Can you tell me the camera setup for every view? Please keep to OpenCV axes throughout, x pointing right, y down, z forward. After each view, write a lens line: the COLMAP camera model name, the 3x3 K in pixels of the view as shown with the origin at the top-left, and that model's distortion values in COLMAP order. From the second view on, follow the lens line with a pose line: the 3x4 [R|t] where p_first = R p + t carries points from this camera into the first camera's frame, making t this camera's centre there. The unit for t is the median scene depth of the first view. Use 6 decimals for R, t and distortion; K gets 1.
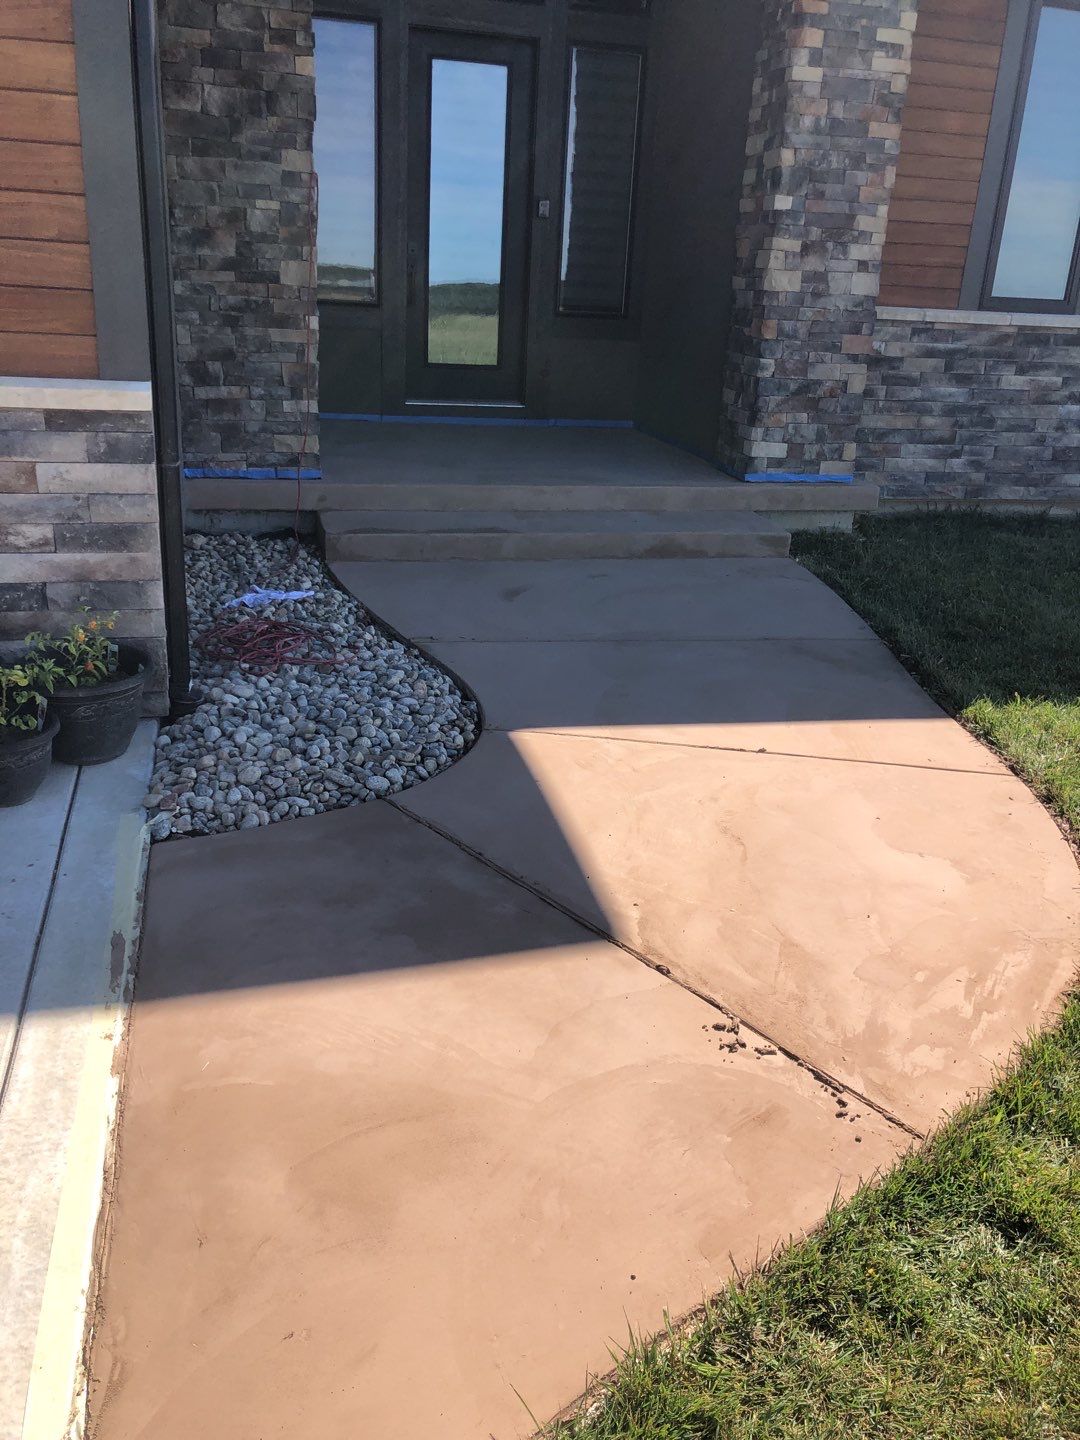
lens RADIAL K [[1187.6, 0, 545.5], [0, 1187.6, 712.1], [0, 0, 1]] dist [0.025458, -0.021738]
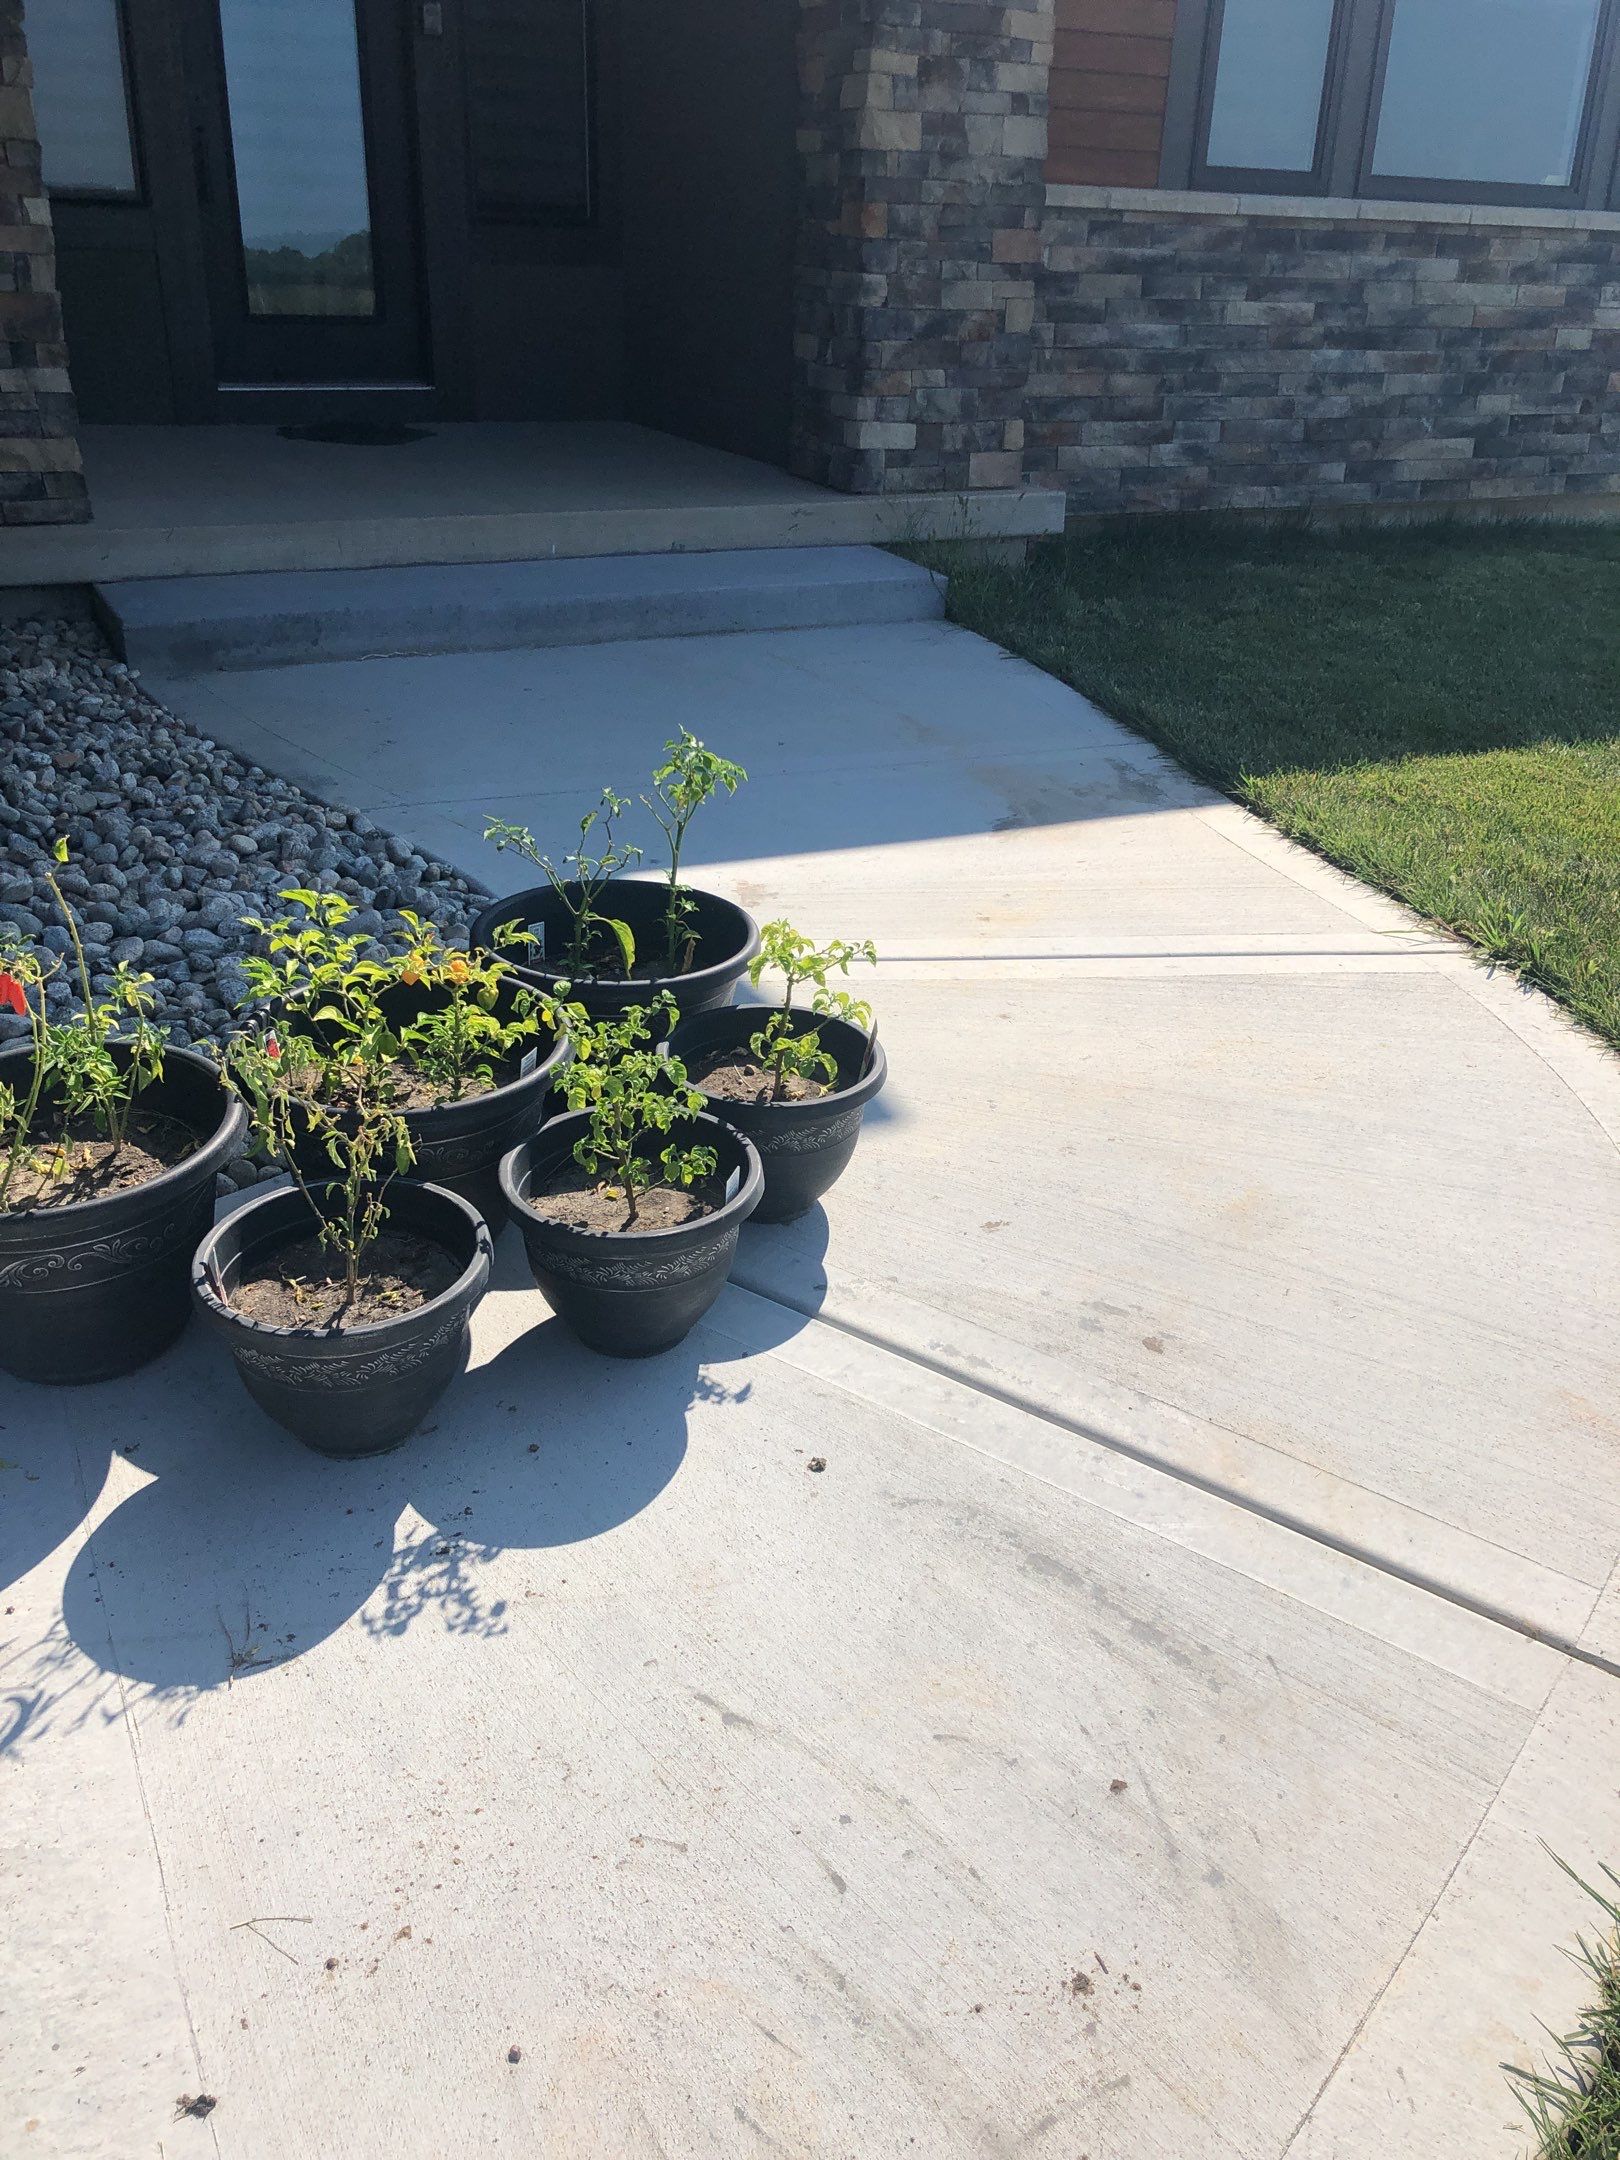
lens RADIAL K [[1781.4, 0, 825.0], [0, 1781.4, 1064.8], [0, 0, 1]] dist [0.025458, -0.021738]
pose [[0.974144, -0.111630, 0.196421, -0.051719], [0.092898, 0.990421, 0.102155, -0.006397], [-0.205943, -0.081267, 0.975184, 0.126038]]
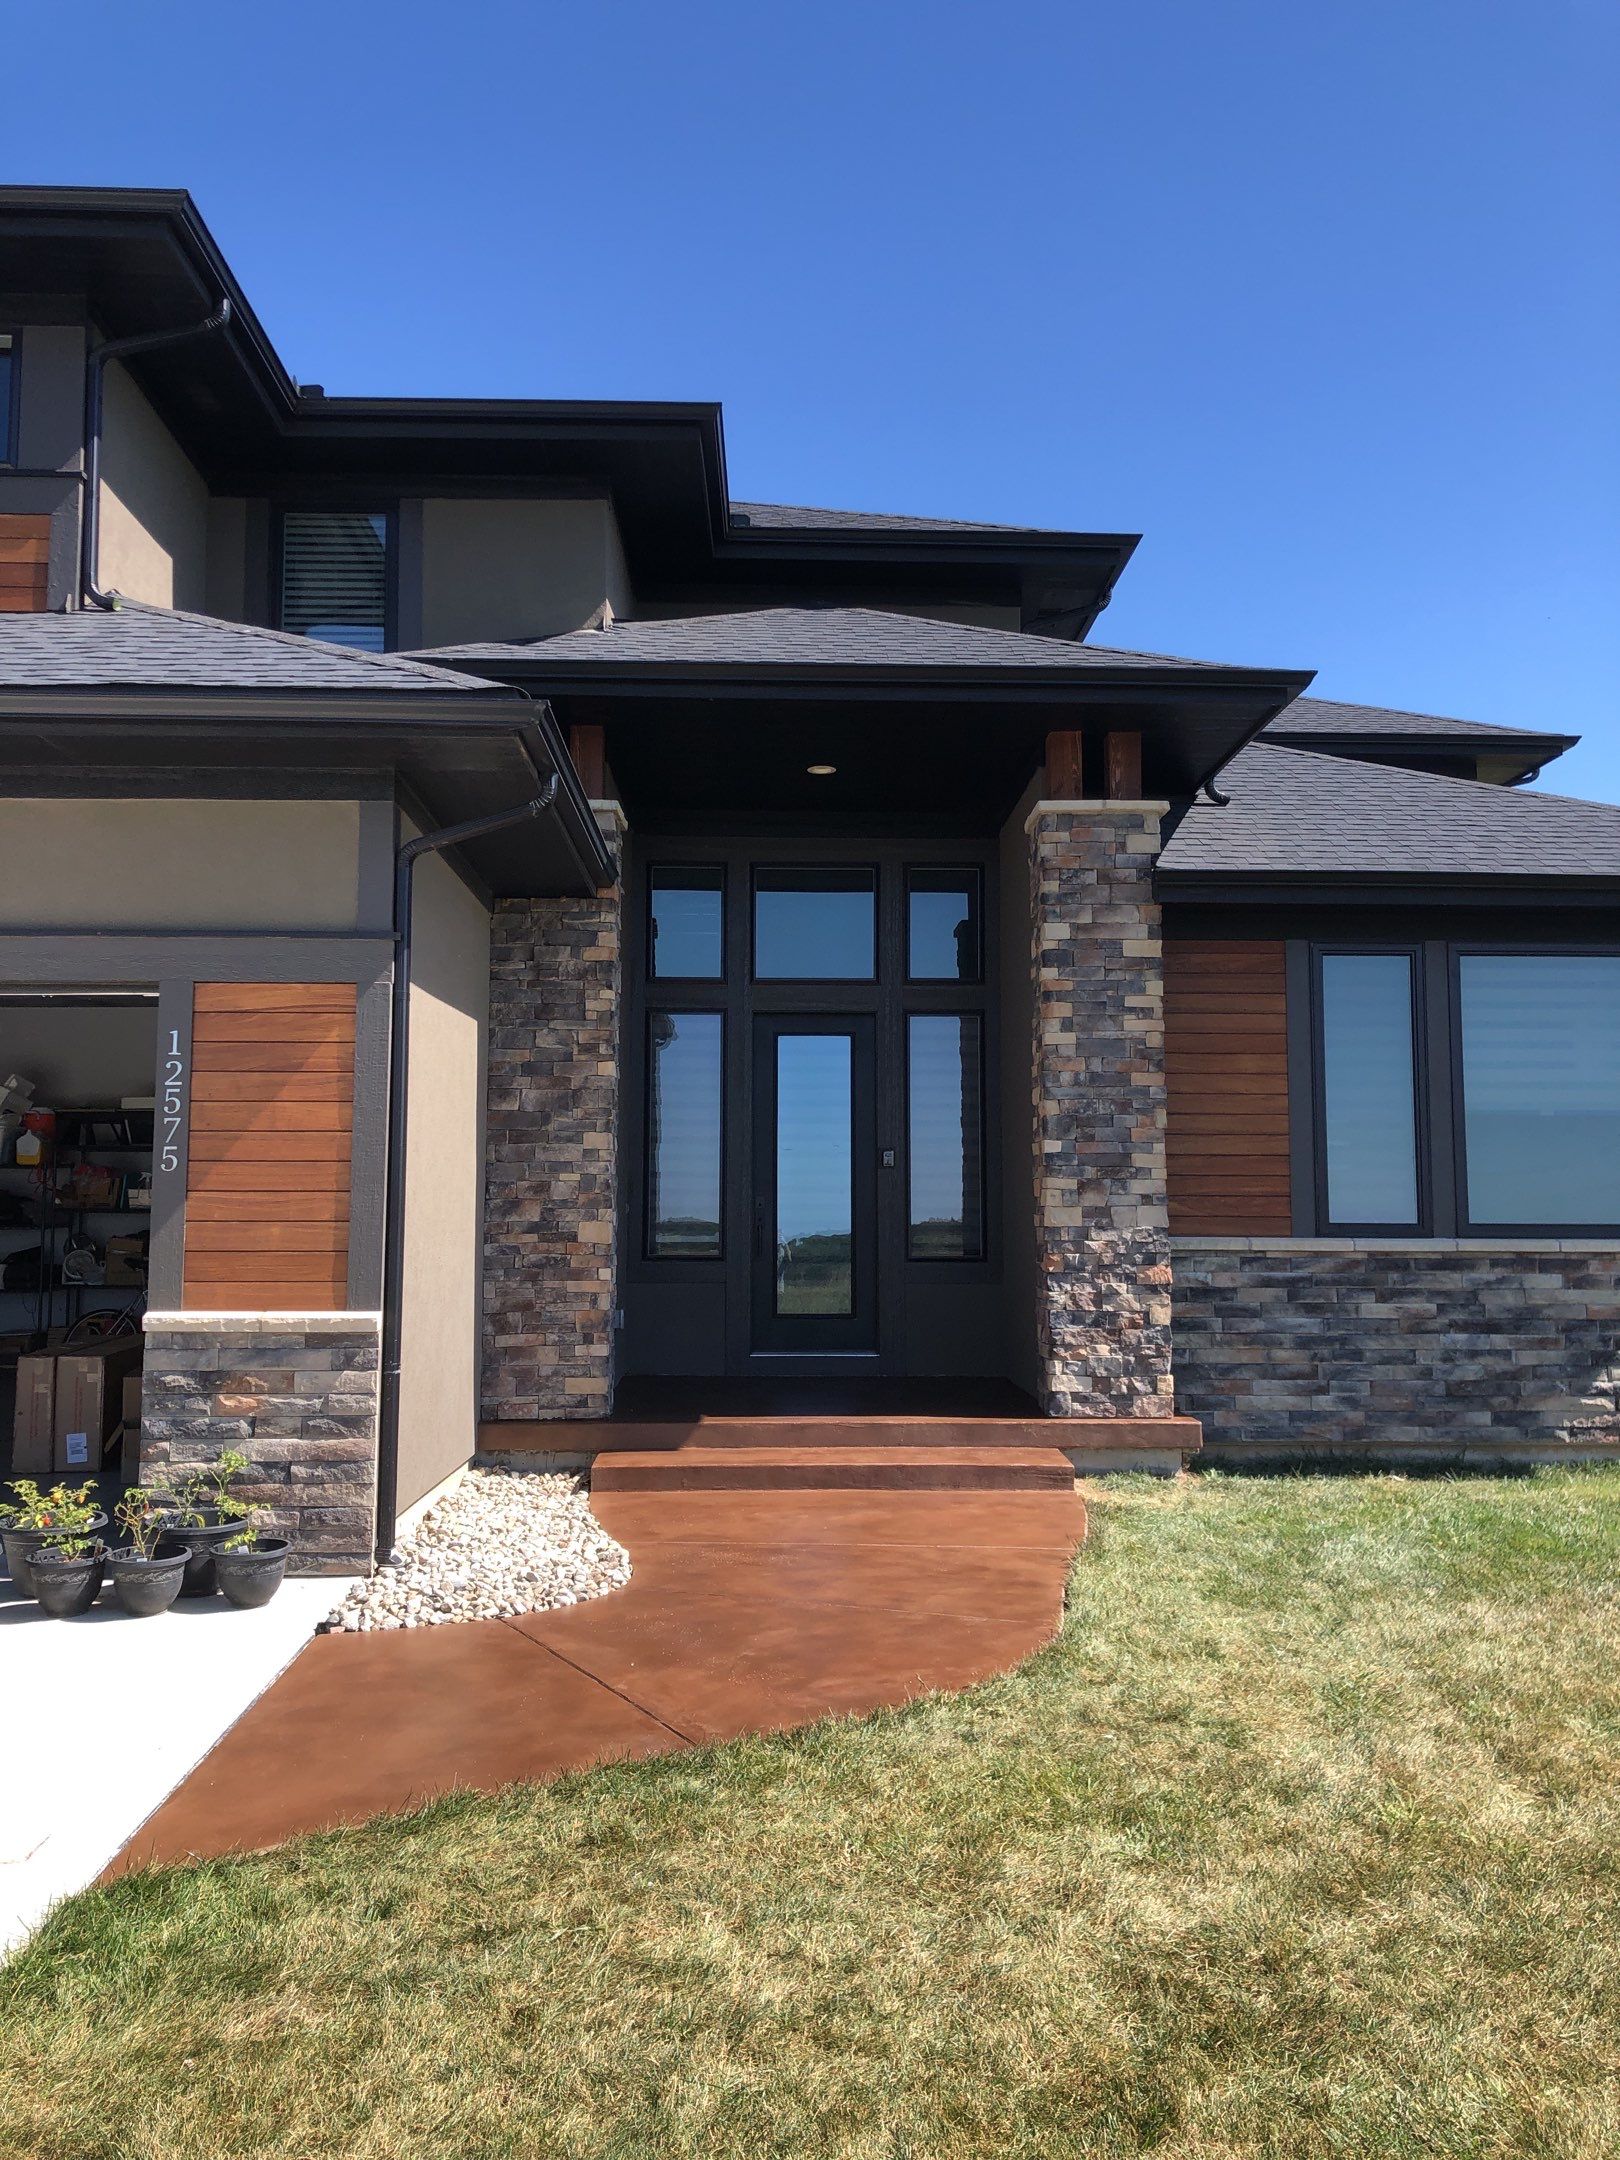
lens RADIAL K [[1781.4, 0, 794.4], [0, 1781.4, 1022.4], [0, 0, 1]] dist [0.025458, -0.021738]
pose [[0.971004, -0.074368, -0.227201, 0.331459], [-0.036234, 0.893620, -0.447360, 0.175475], [0.236301, 0.442620, 0.865014, -0.436557]]
